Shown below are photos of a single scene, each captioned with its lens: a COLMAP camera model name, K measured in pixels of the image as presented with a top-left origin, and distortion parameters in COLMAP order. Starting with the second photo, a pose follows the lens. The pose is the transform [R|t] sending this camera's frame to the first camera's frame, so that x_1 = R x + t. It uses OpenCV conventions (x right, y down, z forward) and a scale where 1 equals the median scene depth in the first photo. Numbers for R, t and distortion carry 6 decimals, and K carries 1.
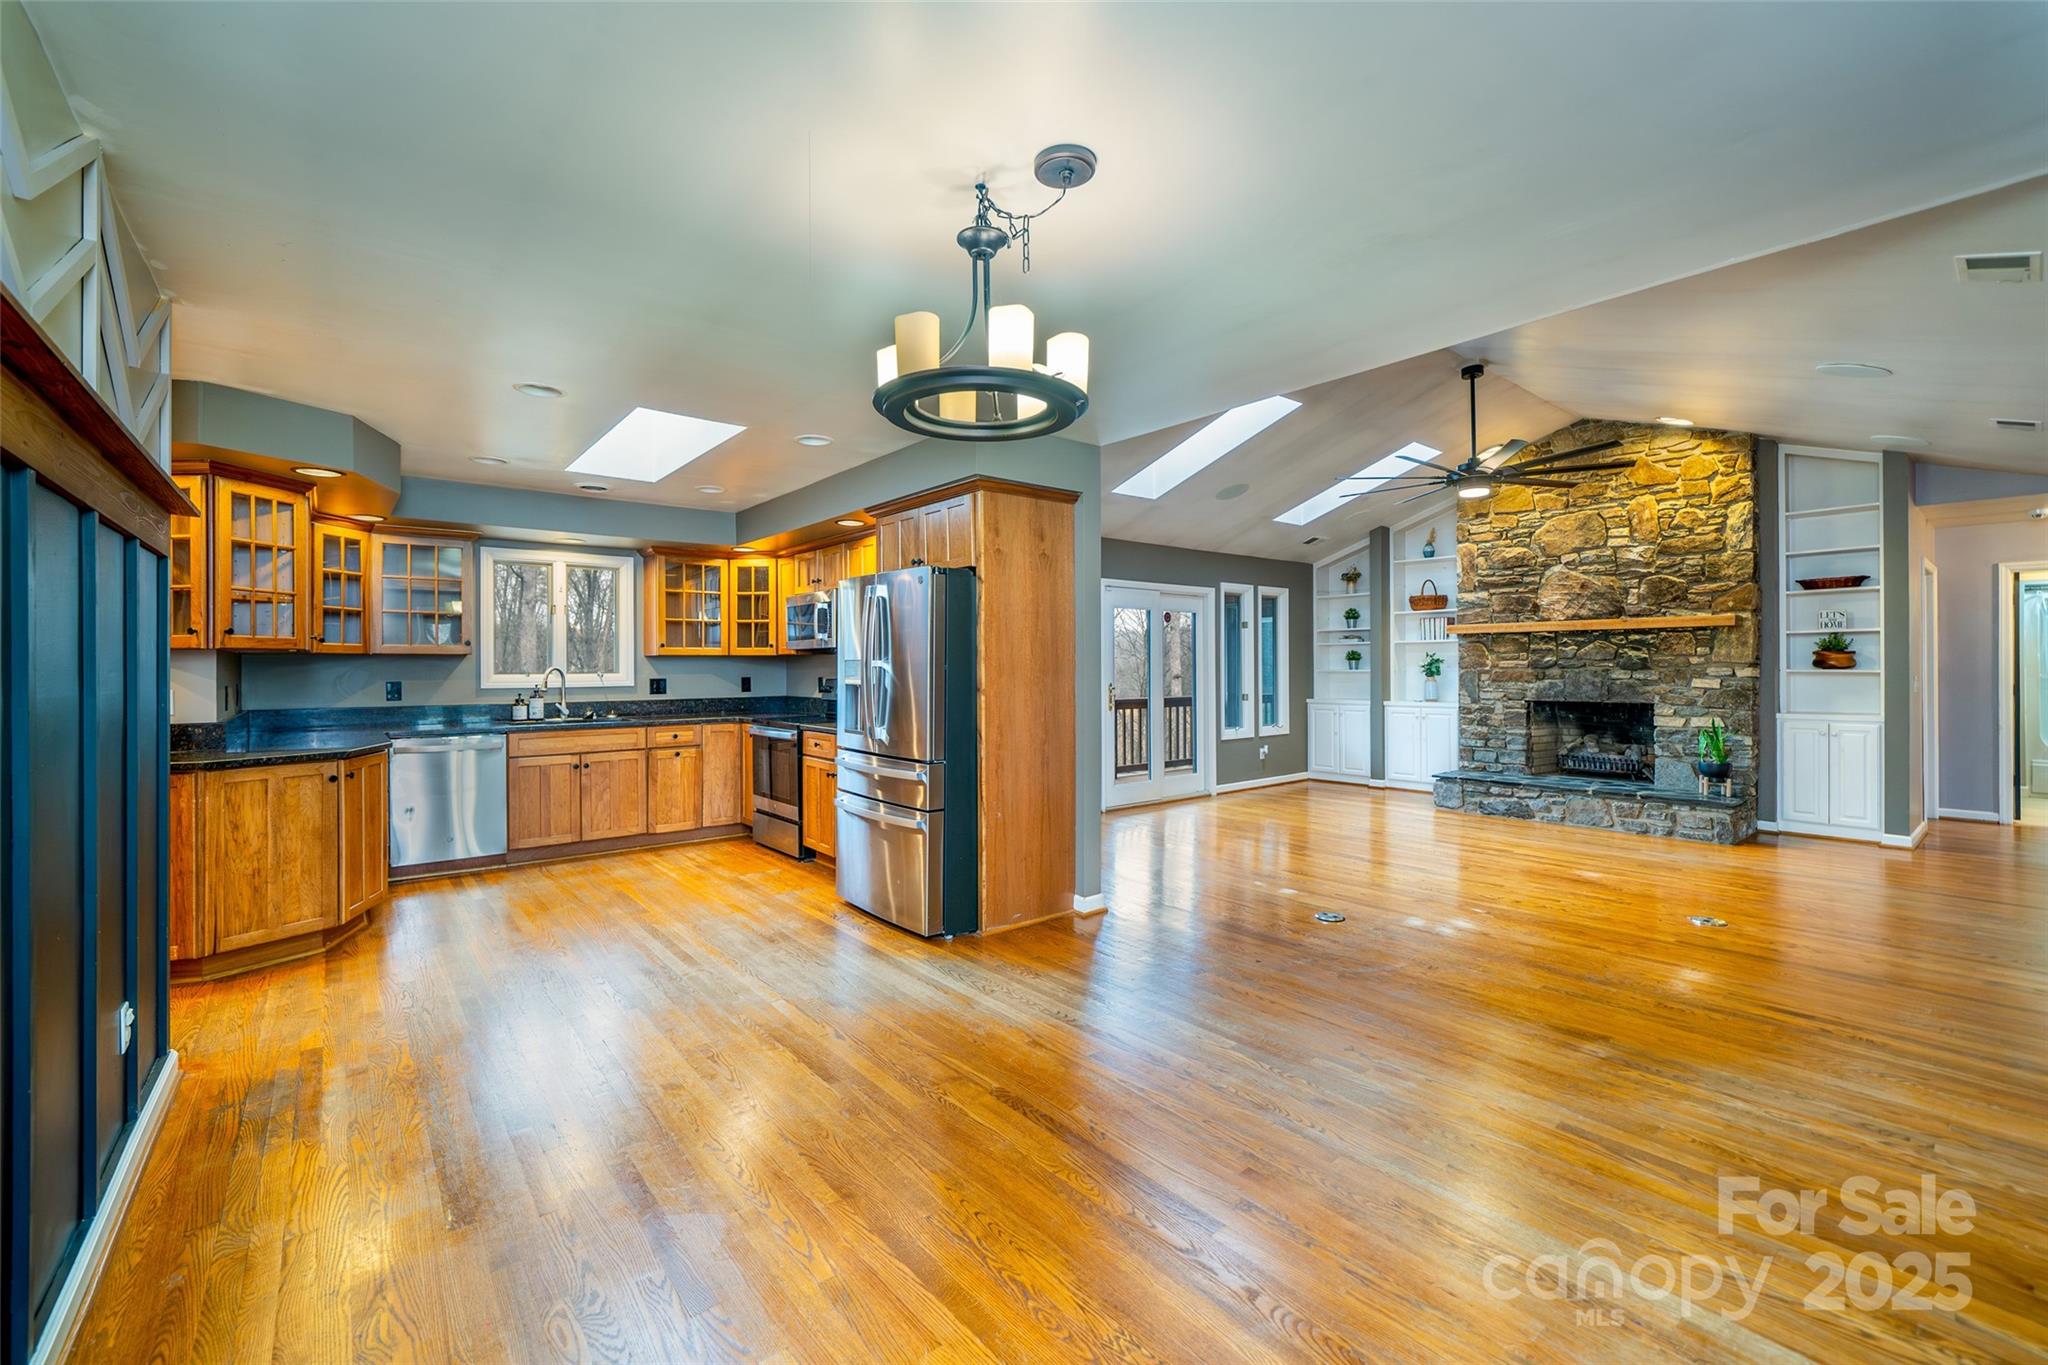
lens RADIAL K [[835.9, 0, 1018.4], [0, 835.9, 670.4], [0, 0, 1]] dist [0.001052, 0.000316]
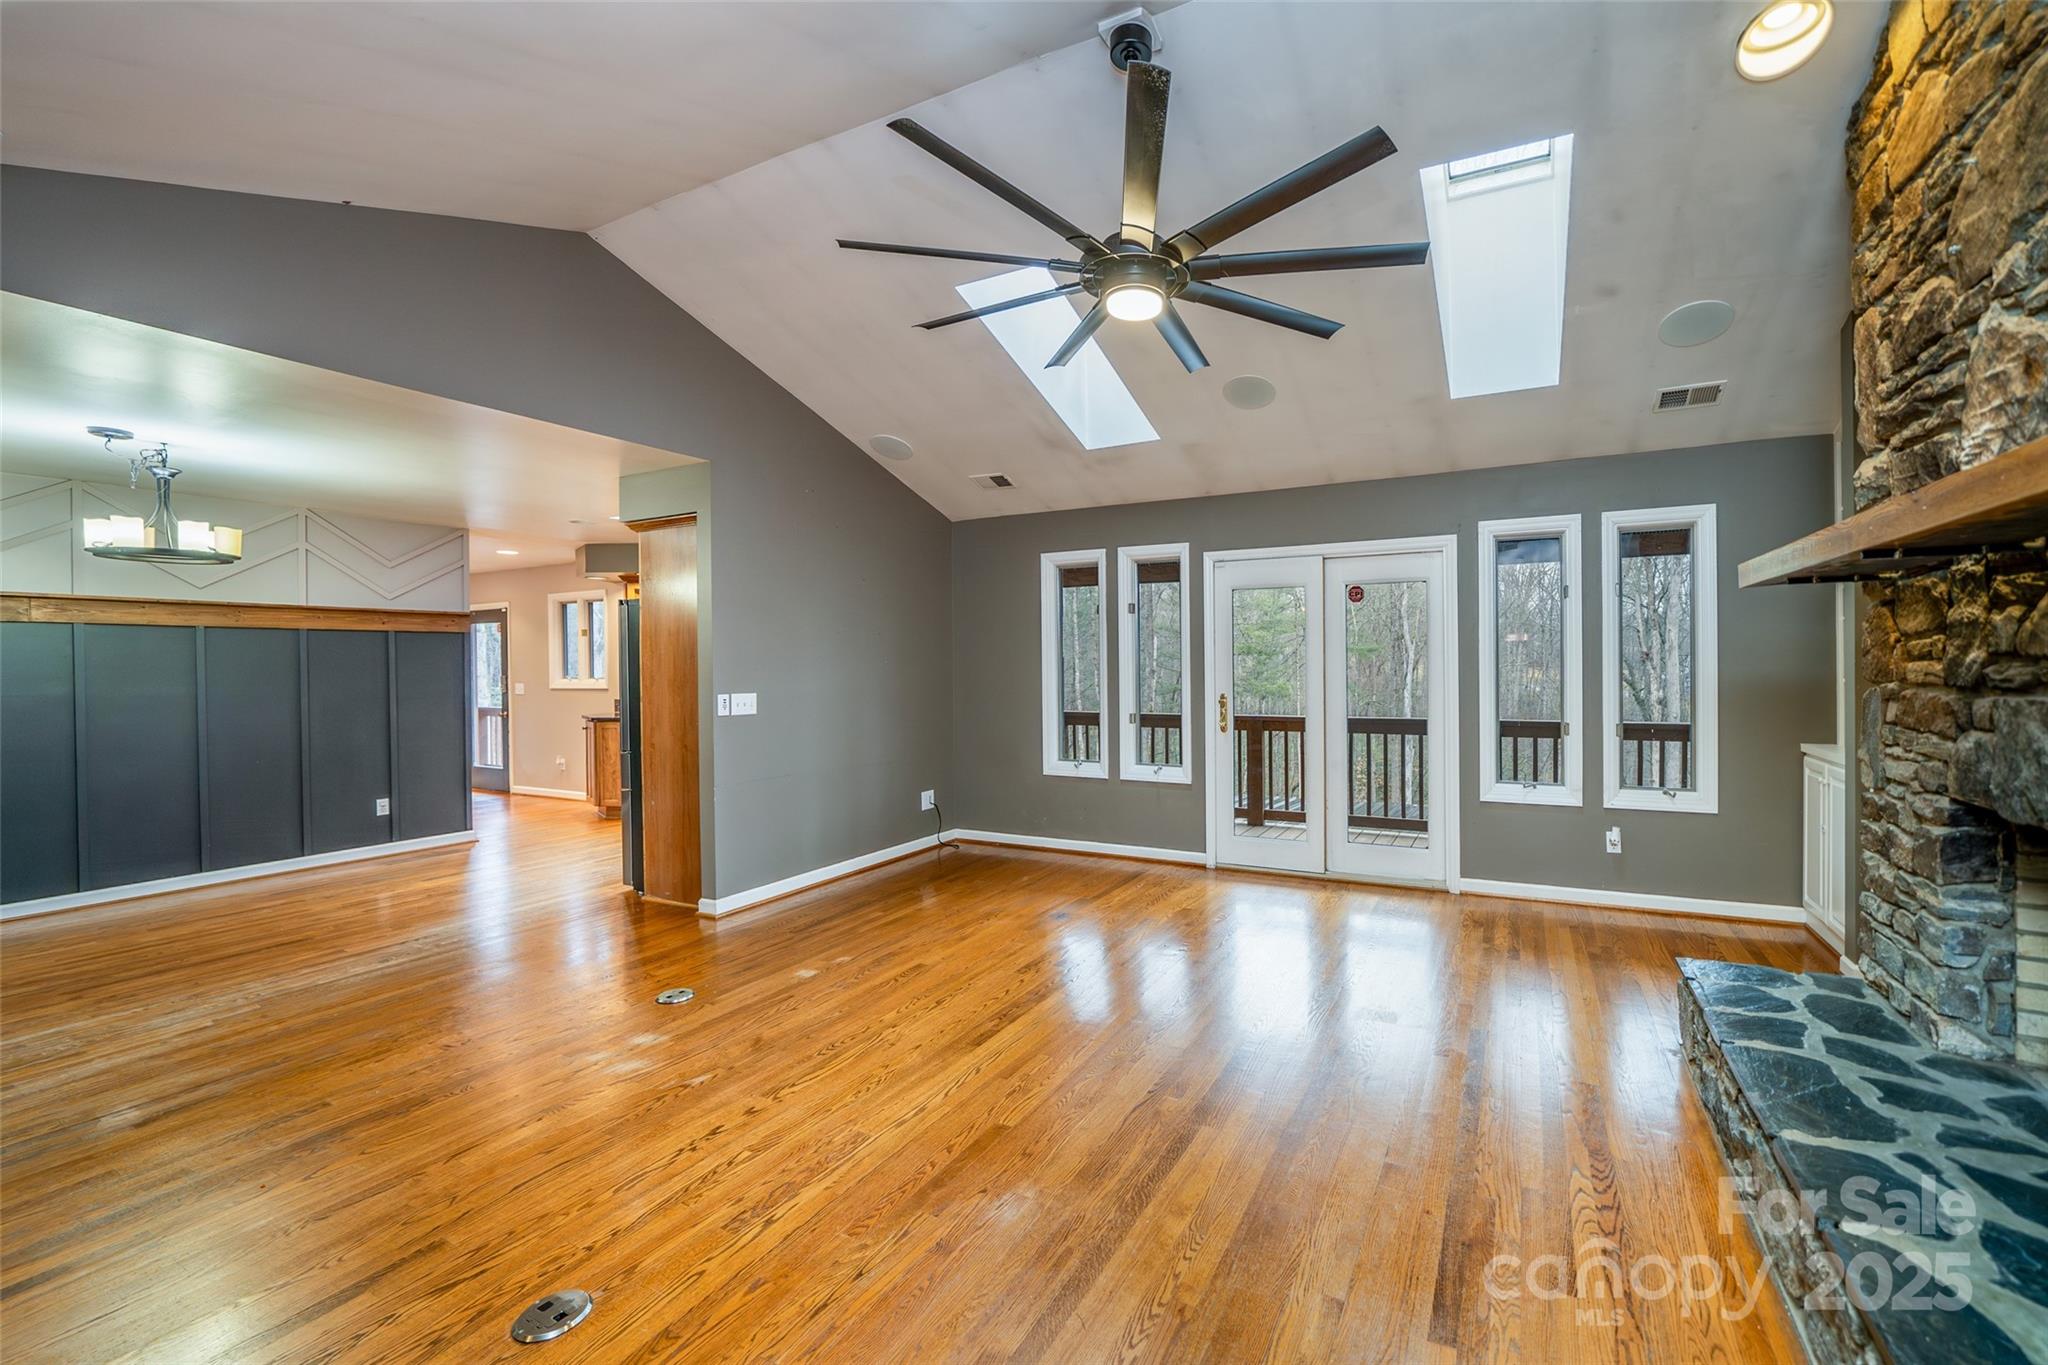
lens RADIAL K [[838.8, 0, 1102.5], [0, 838.8, 673.2], [0, 0, 1]] dist [-0.003776, -0.000426]
pose [[0.415585, 0.008774, -0.909512, 0.803786], [0.005180, 0.999914, 0.012013, -0.013250], [0.909540, -0.009703, 0.415504, 0.659943]]
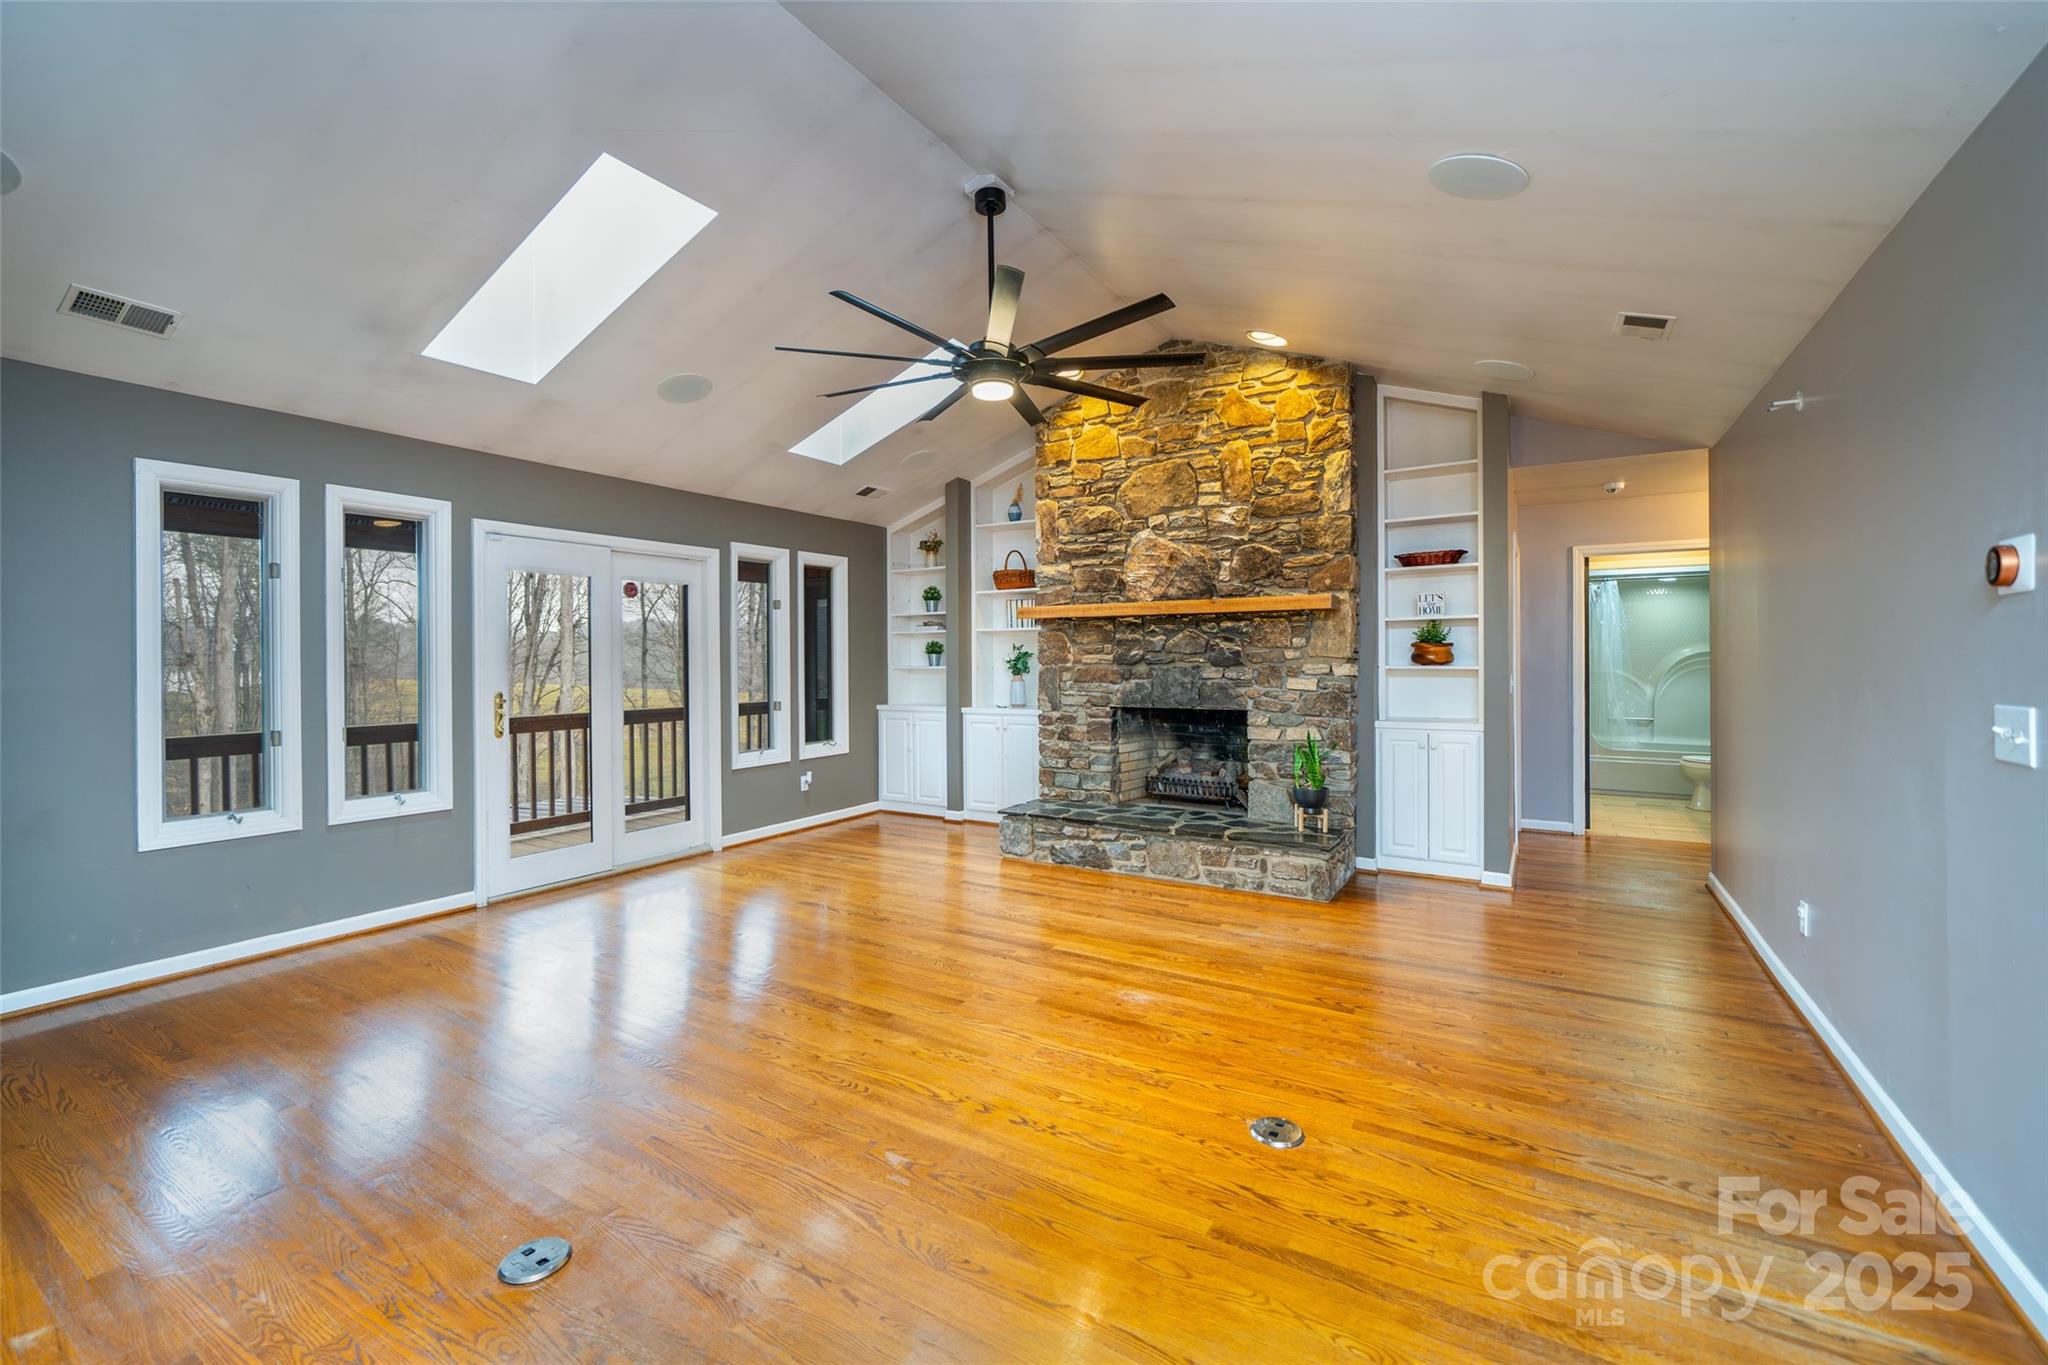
lens RADIAL K [[835.9, 0, 1018.4], [0, 835.9, 670.4], [0, 0, 1]] dist [0.001052, 0.000316]
pose [[0.945275, -0.007468, 0.326190, 0.298319], [0.004395, 0.999939, 0.010158, -0.005726], [-0.326246, -0.008168, 0.945250, 0.328845]]
